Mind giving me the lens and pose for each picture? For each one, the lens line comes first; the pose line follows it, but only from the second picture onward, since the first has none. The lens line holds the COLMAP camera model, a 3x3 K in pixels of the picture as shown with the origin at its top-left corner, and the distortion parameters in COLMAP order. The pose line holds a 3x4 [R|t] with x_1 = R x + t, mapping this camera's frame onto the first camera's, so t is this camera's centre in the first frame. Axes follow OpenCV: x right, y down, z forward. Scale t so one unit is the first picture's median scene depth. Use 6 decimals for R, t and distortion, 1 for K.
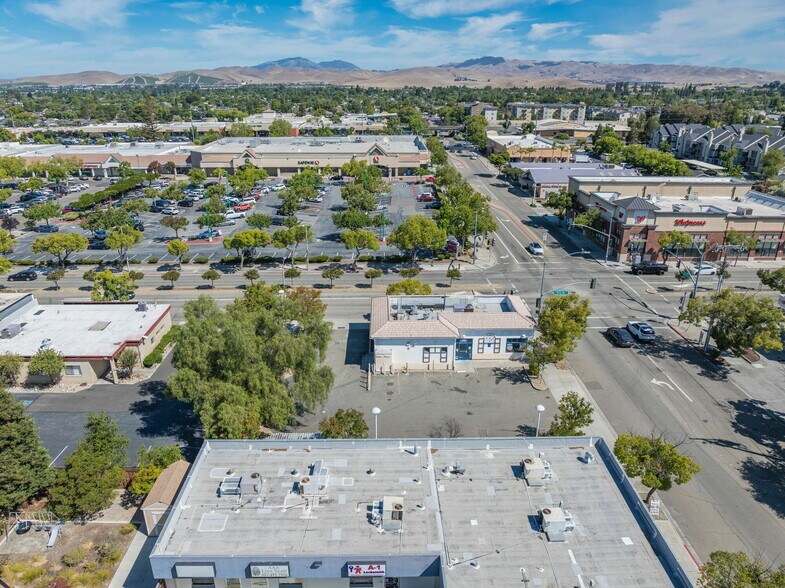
lens RADIAL K [[555.3, 0, 392.8], [0, 555.3, 288.5], [0, 0, 1]] dist [-0.057232, 0.035940]
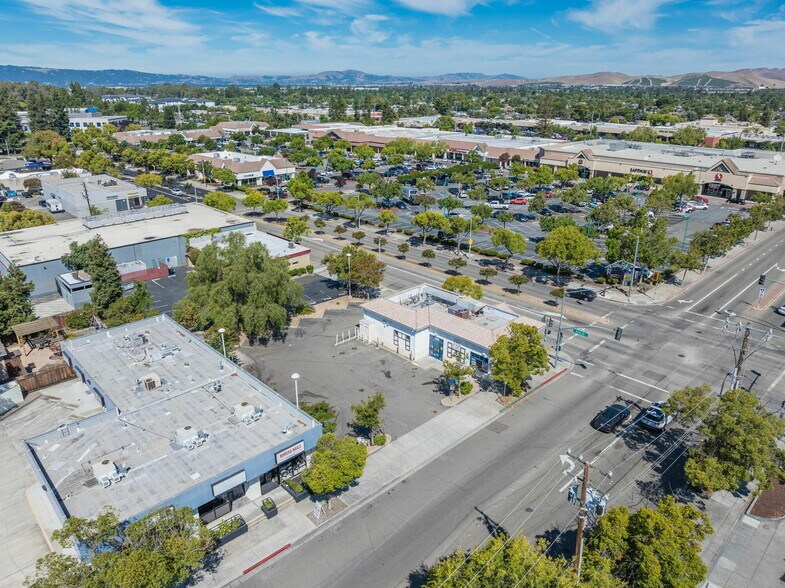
lens RADIAL K [[555.3, 0, 392.8], [0, 555.3, 288.5], [0, 0, 1]] dist [-0.057232, 0.035940]
pose [[0.676924, 0.257622, -0.689496, 0.480466], [-0.259264, 0.960167, 0.104219, -0.050258], [0.688881, 0.108213, 0.716752, 0.140412]]
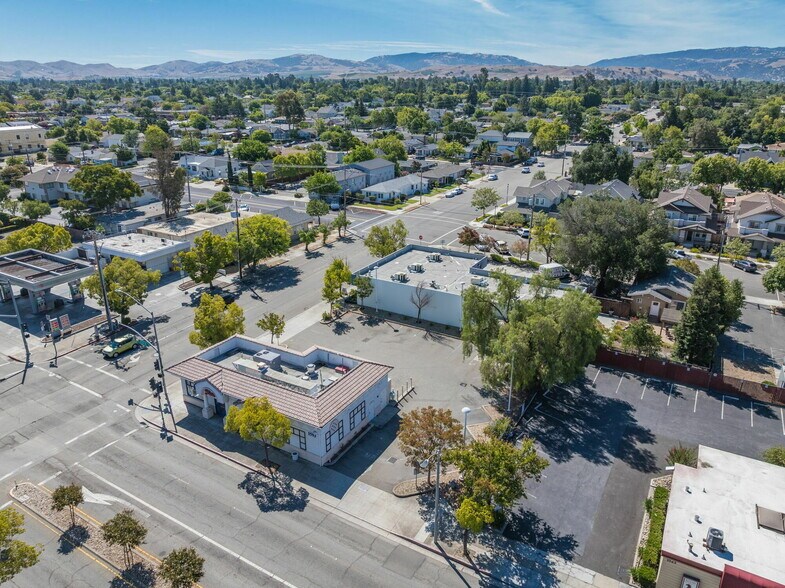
lens RADIAL K [[544.8, 0, 392.3], [0, 544.8, 312.0], [0, 0, 1]] dist [-0.050407, 0.024181]
pose [[-0.853947, -0.206178, 0.477770, -0.273998], [0.180908, 0.743249, 0.644091, -0.339067], [-0.487900, 0.636452, -0.597396, 0.906689]]
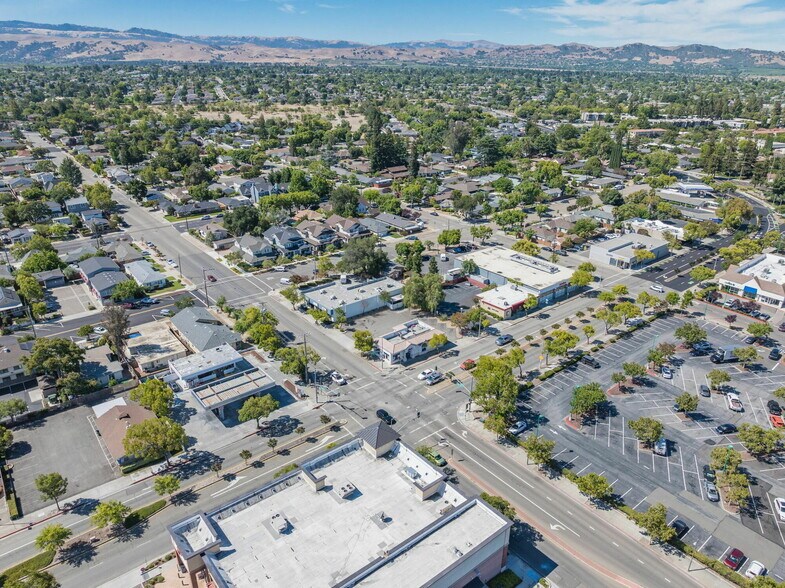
lens RADIAL K [[555.3, 0, 392.8], [0, 555.3, 288.5], [0, 0, 1]] dist [-0.057232, 0.035940]
pose [[-0.791306, 0.232876, -0.565335, 0.961996], [-0.219701, 0.754573, 0.618345, -1.032615], [0.570585, 0.613505, -0.545935, 1.431682]]
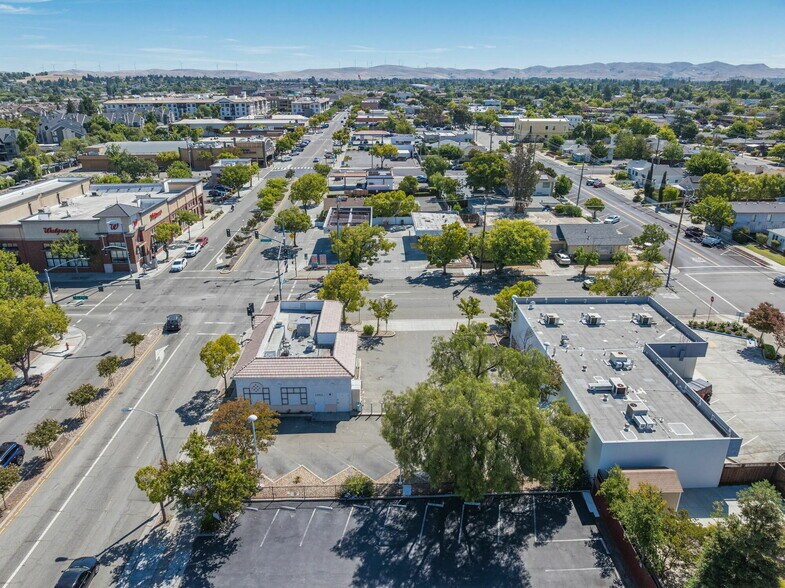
lens RADIAL K [[555.3, 0, 392.8], [0, 555.3, 288.5], [0, 0, 1]] dist [-0.057232, 0.035940]
pose [[-0.008259, -0.353572, 0.935371, -0.501183], [0.349704, 0.875316, 0.333959, -0.188198], [-0.936824, 0.329861, 0.116416, 0.488417]]
